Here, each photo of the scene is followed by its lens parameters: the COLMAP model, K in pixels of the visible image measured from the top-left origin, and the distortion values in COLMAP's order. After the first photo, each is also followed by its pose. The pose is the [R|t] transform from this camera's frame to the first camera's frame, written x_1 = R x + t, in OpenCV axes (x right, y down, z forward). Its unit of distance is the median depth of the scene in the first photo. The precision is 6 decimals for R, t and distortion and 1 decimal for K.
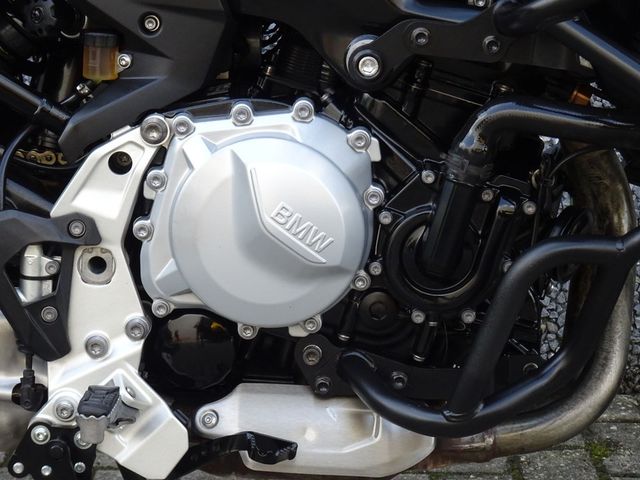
lens RADIAL K [[2149.5, 0, 319.8], [0, 2149.5, 240.3], [0, 0, 1]] dist [0.047388, 0.000000]
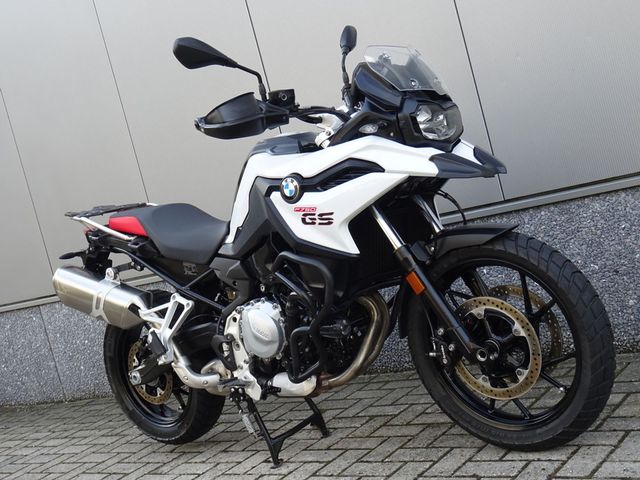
lens RADIAL K [[888.0, 0, 321.1], [0, 888.0, 239.9], [0, 0, 1]] dist [0.020067, 0.000000]
pose [[0.751881, -0.176466, -0.635244, 1.077729], [0.120715, 0.984074, -0.130488, 0.051382], [0.648154, 0.021429, 0.761208, -0.138412]]
